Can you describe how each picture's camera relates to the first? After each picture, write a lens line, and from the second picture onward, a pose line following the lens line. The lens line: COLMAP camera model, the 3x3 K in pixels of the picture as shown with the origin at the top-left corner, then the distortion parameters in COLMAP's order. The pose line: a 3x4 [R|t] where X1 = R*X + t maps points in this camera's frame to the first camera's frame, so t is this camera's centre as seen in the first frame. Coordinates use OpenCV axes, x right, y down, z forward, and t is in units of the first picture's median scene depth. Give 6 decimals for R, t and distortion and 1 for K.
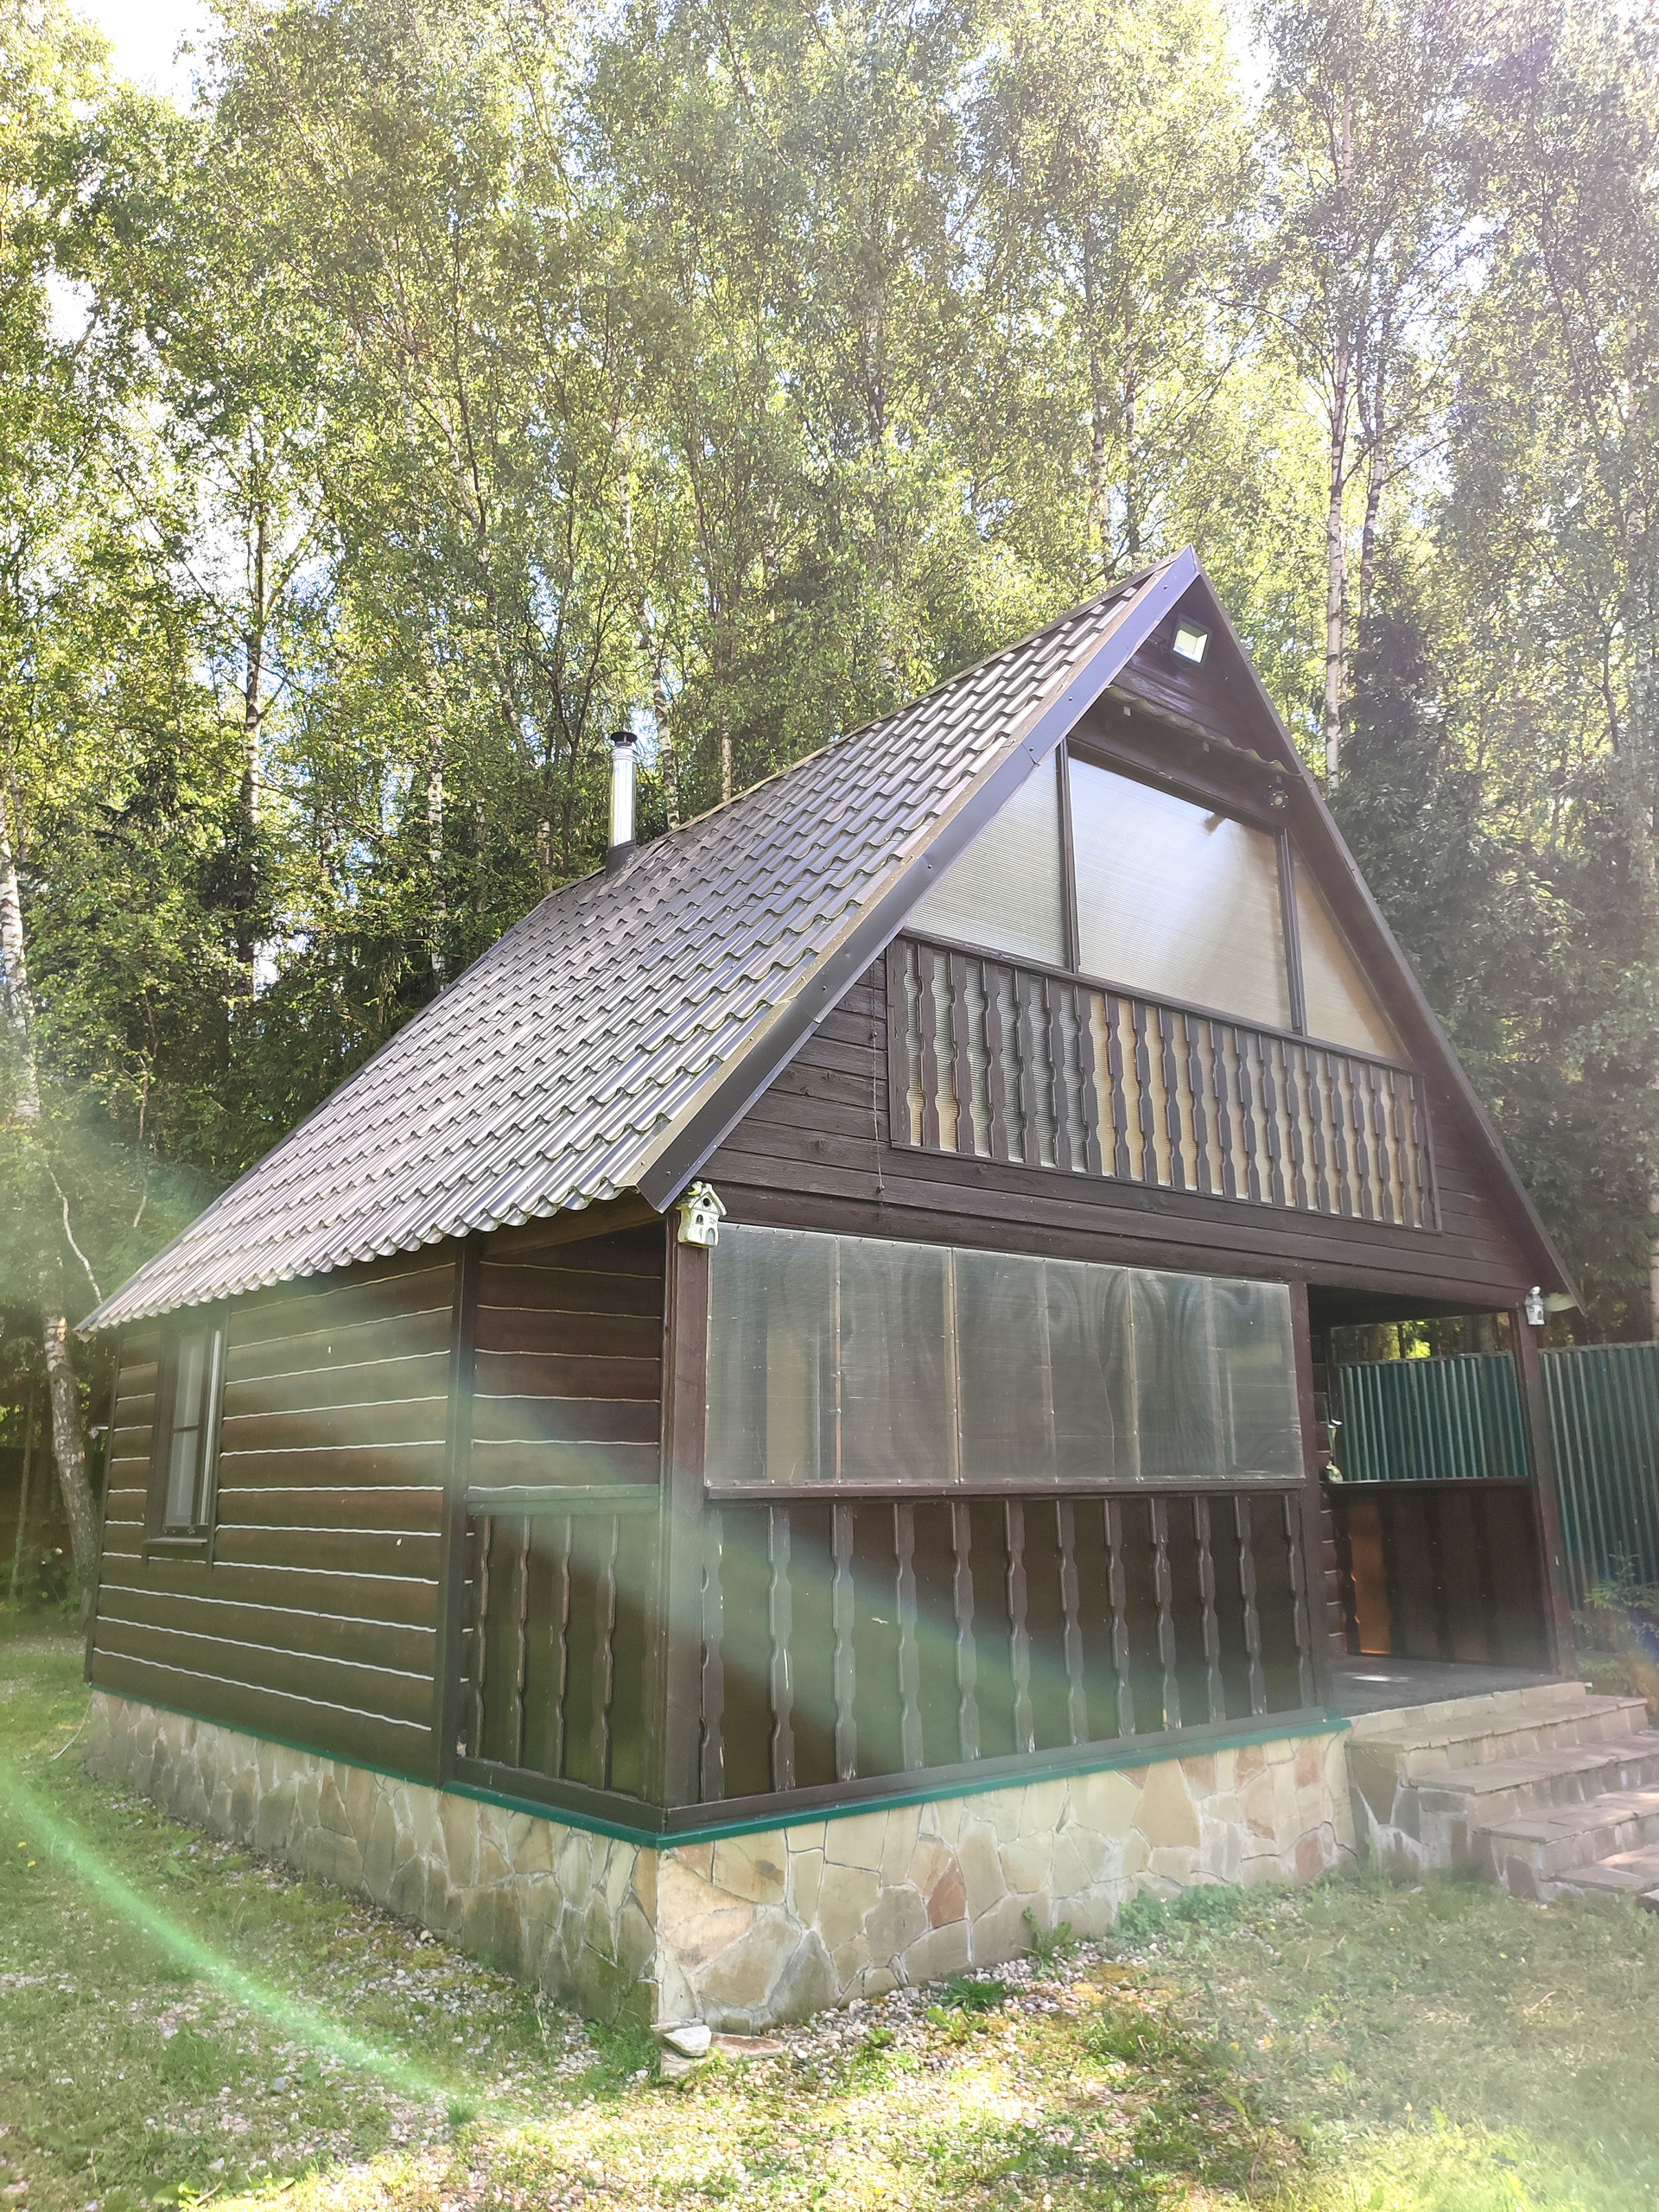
lens RADIAL K [[1655.5, 0, 832.9], [0, 1655.5, 1036.7], [0, 0, 1]] dist [0.003790, 0.001807]
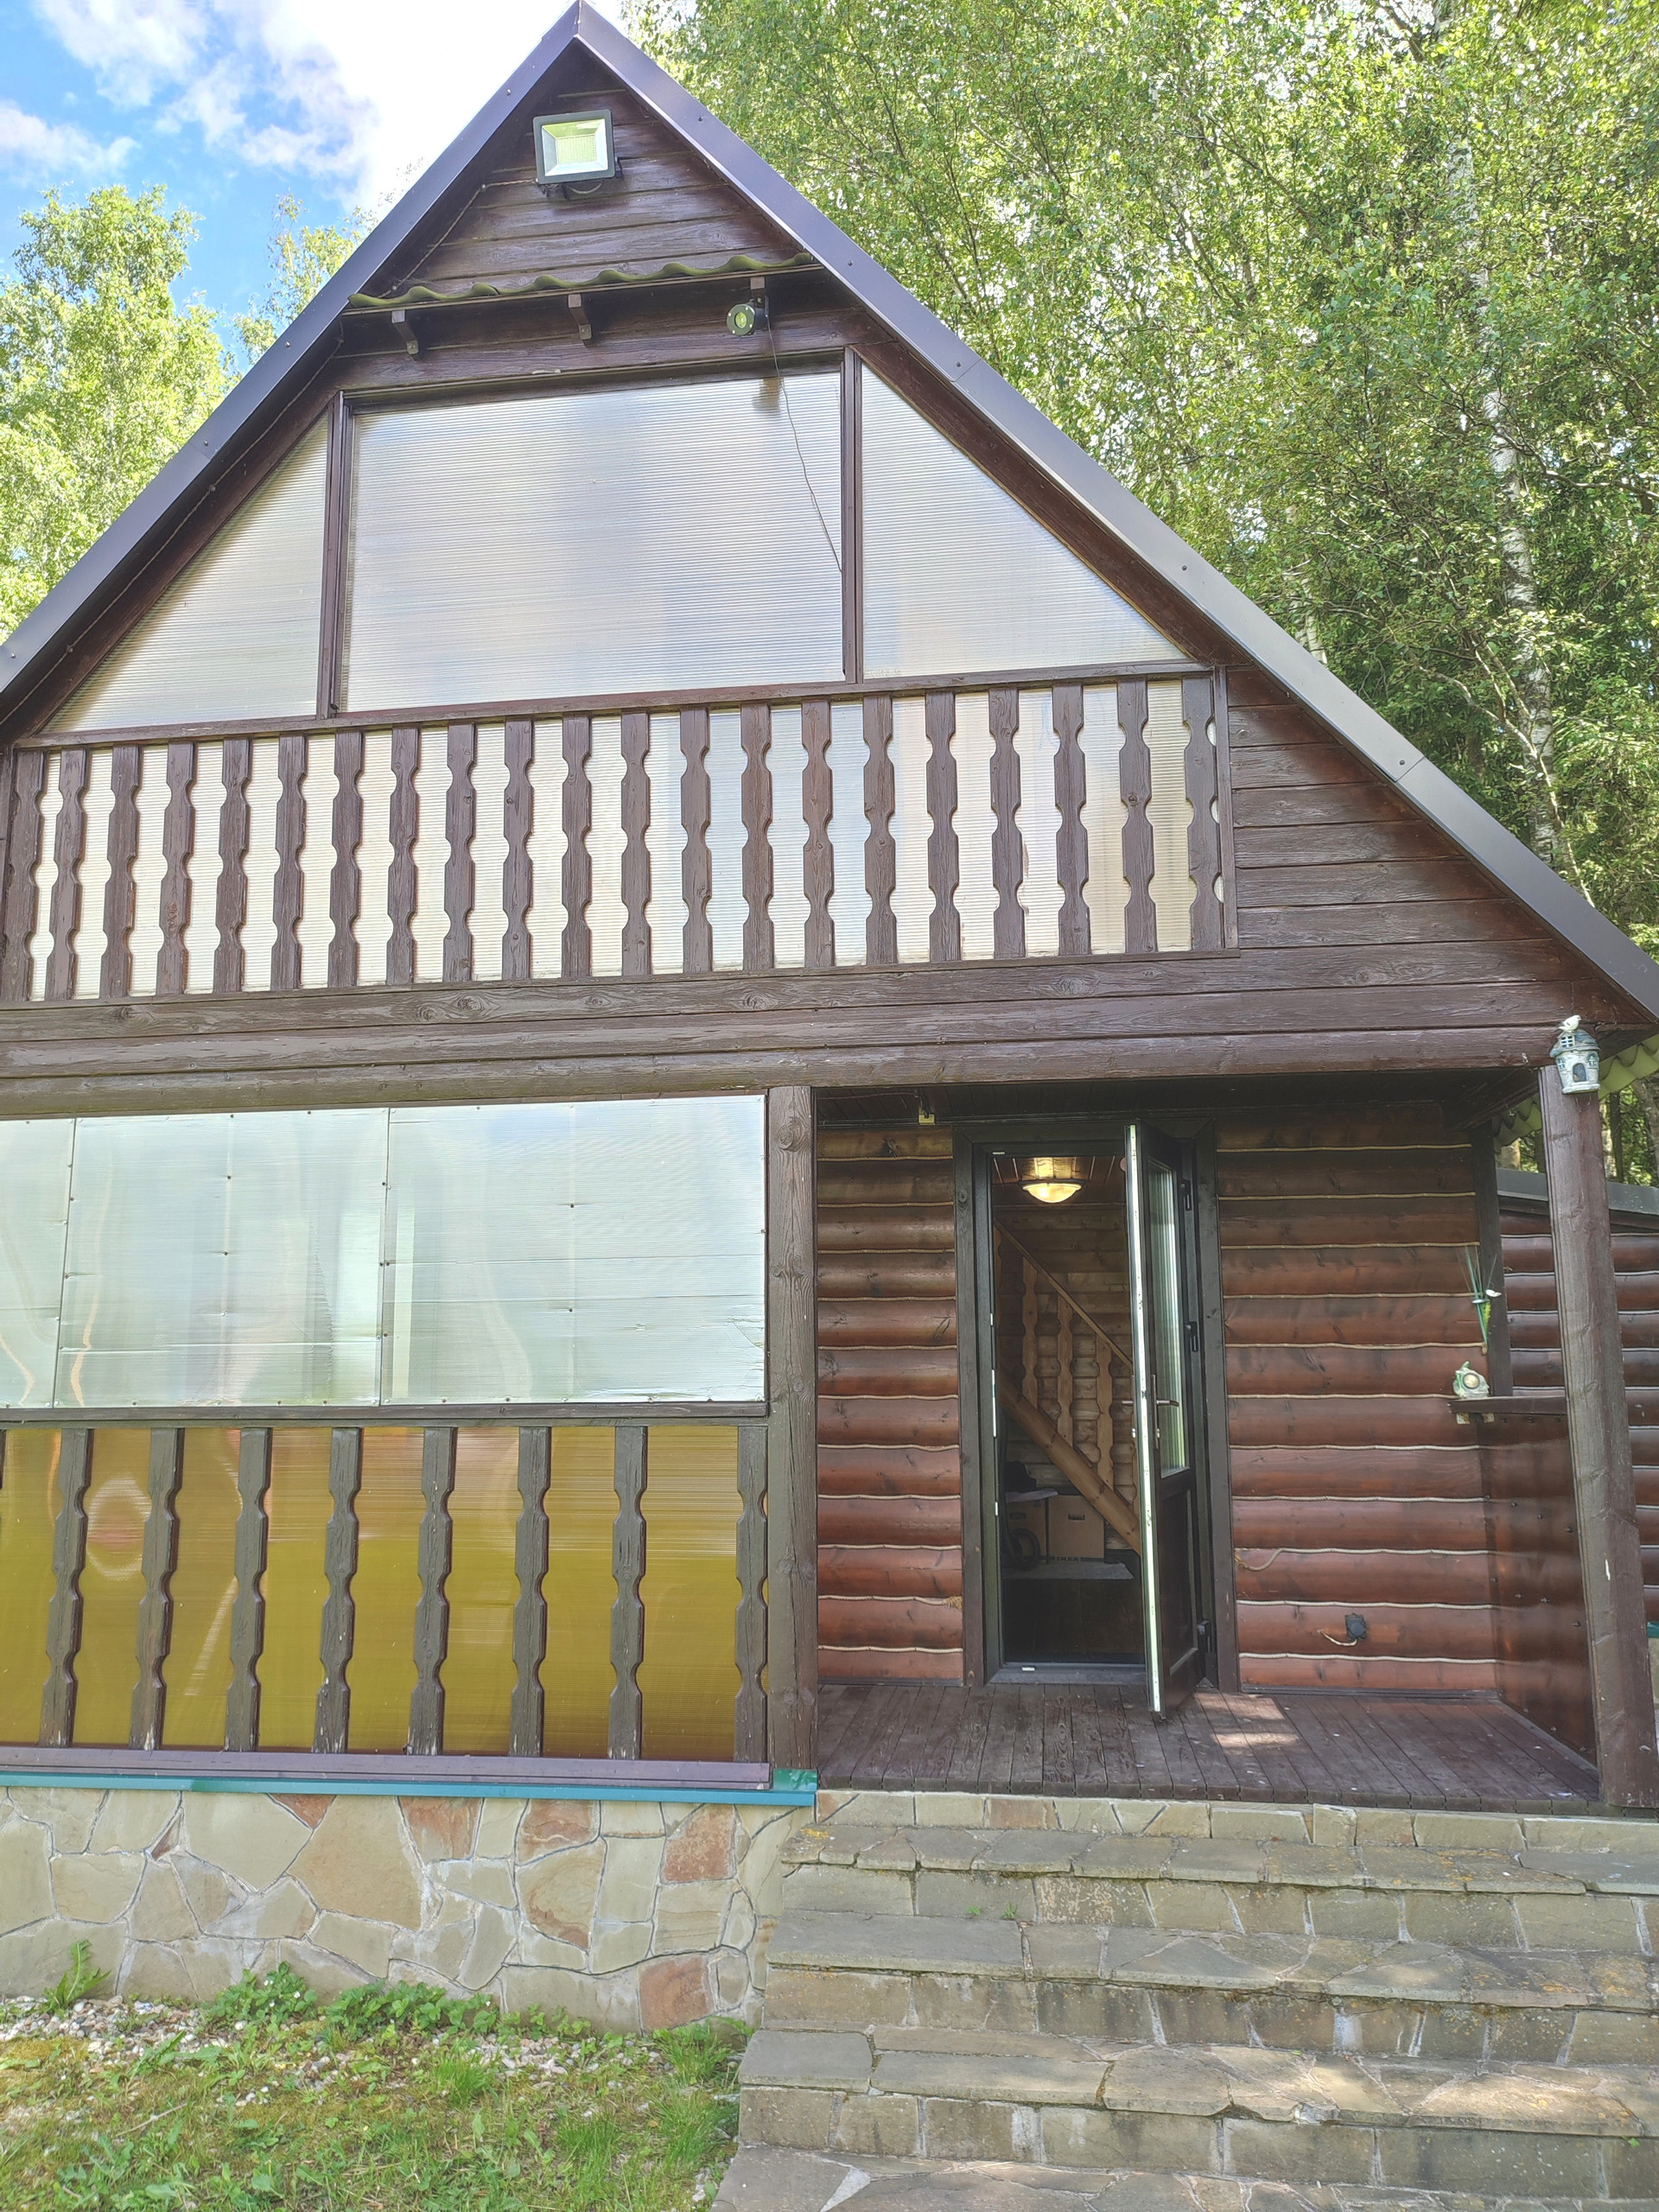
lens RADIAL K [[1594.7, 0, 825.8], [0, 1594.7, 1095.2], [0, 0, 1]] dist [0.014603, 0.006586]
pose [[0.675002, -0.125747, -0.727022, 0.807064], [0.192030, 0.981352, 0.008553, 0.166478], [0.712388, -0.145383, 0.686561, 0.671138]]
